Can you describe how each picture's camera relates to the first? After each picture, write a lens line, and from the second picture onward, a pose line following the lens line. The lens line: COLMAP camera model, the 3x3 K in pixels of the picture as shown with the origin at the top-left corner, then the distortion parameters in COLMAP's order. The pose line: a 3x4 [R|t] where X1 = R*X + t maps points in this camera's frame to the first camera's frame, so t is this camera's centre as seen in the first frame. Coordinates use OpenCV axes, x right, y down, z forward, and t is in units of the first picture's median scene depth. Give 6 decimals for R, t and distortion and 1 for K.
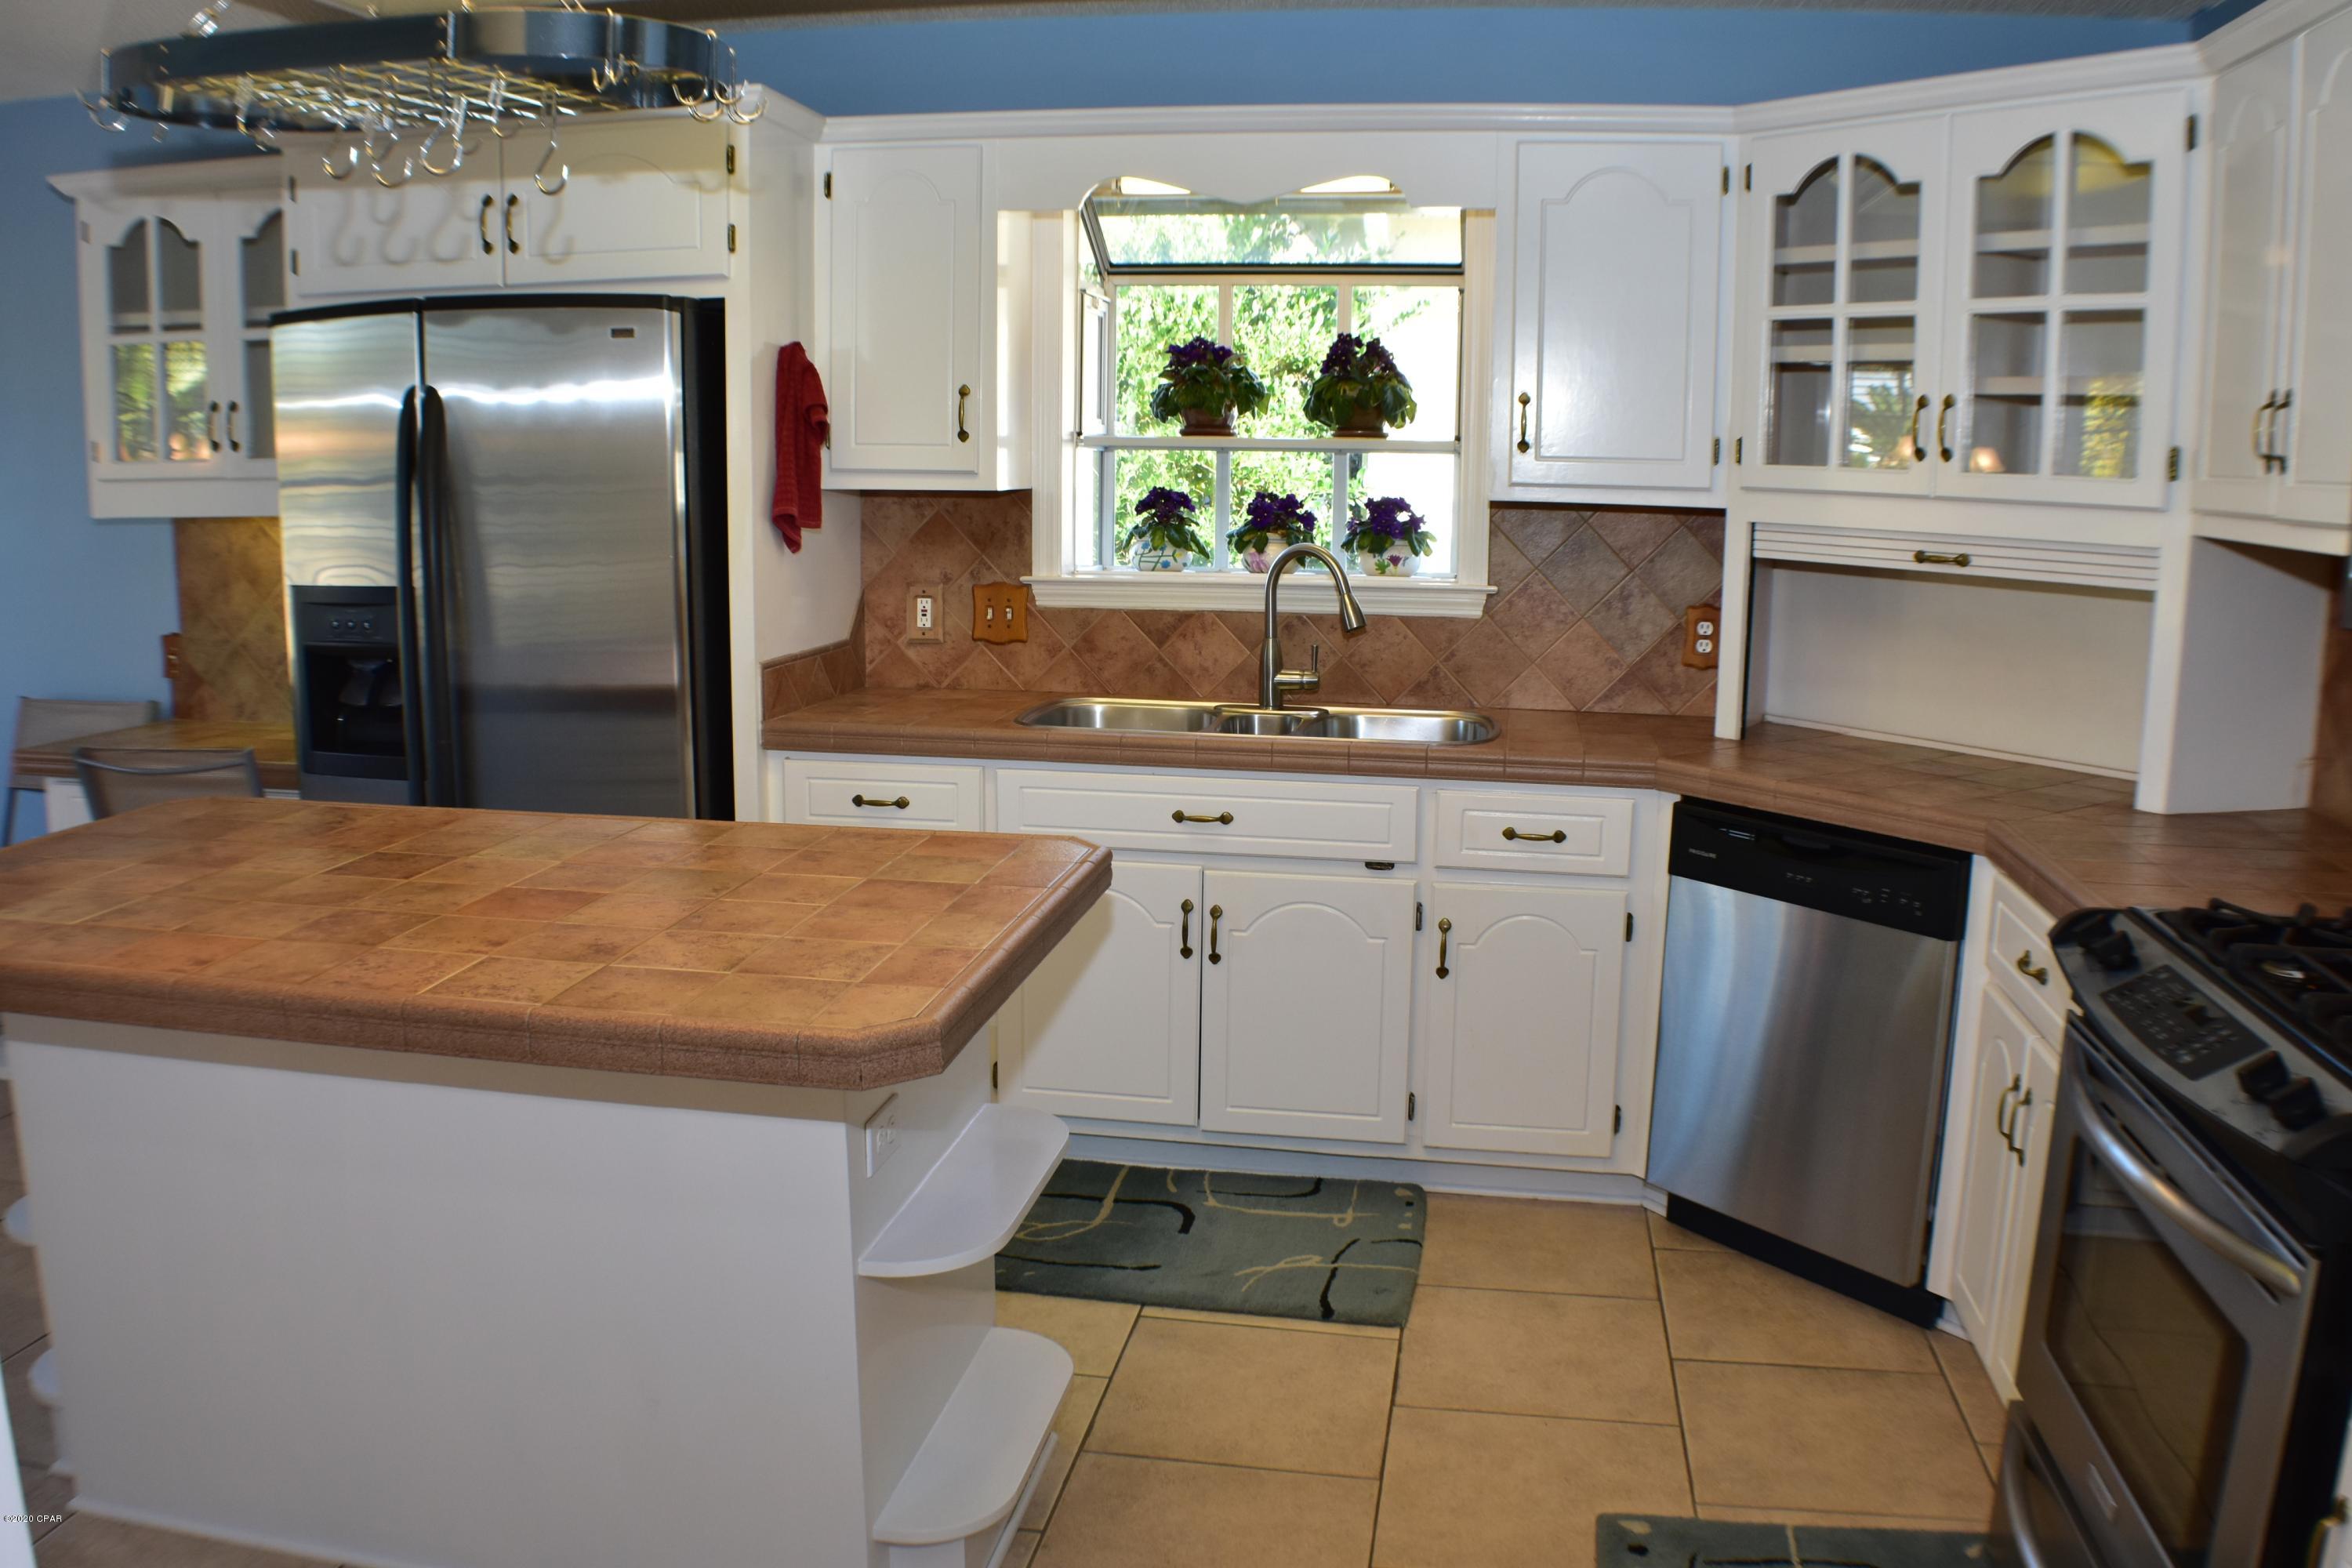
lens RADIAL K [[1827.3, 0, 1179.8], [0, 1827.3, 786.9], [0, 0, 1]] dist [-0.165585, 0.045739]
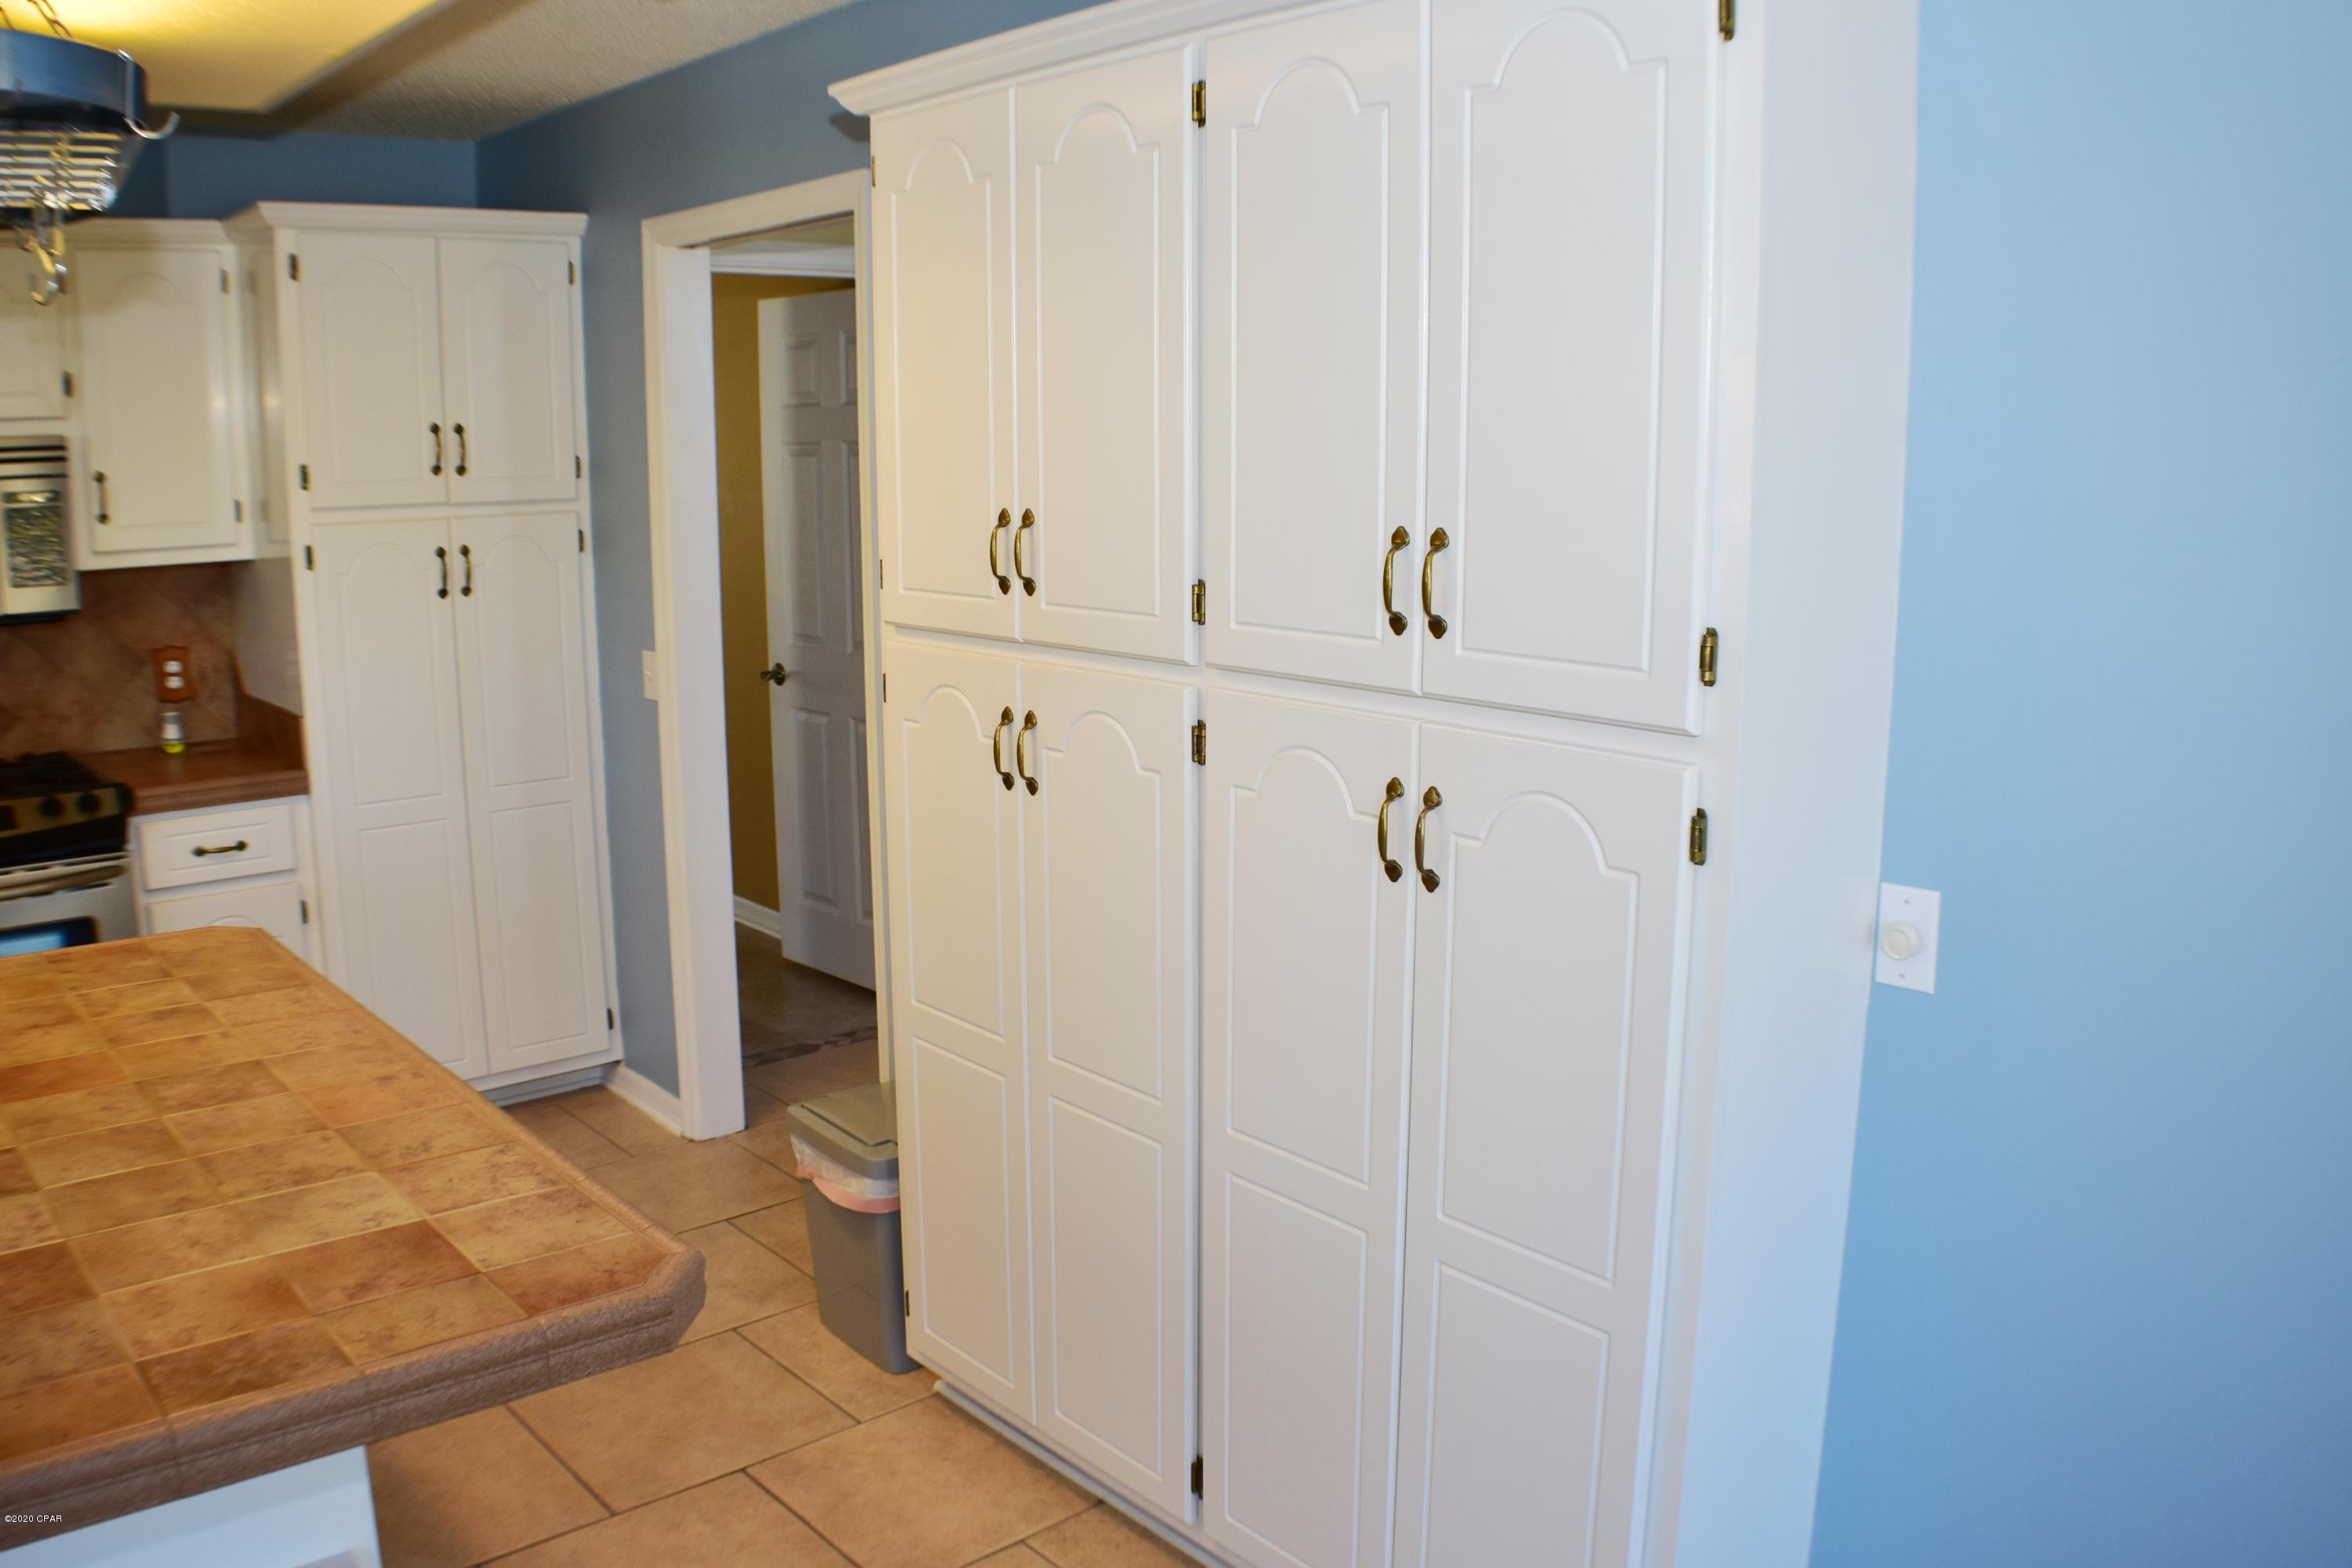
lens RADIAL K [[1827.3, 0, 1185.1], [0, 1827.3, 785.1], [0, 0, 1]] dist [-0.165585, 0.045739]
pose [[-0.778445, -0.125718, 0.614994, -0.904511], [0.110313, 0.937092, 0.331193, -0.206145], [-0.617944, 0.325658, -0.715607, 0.817576]]
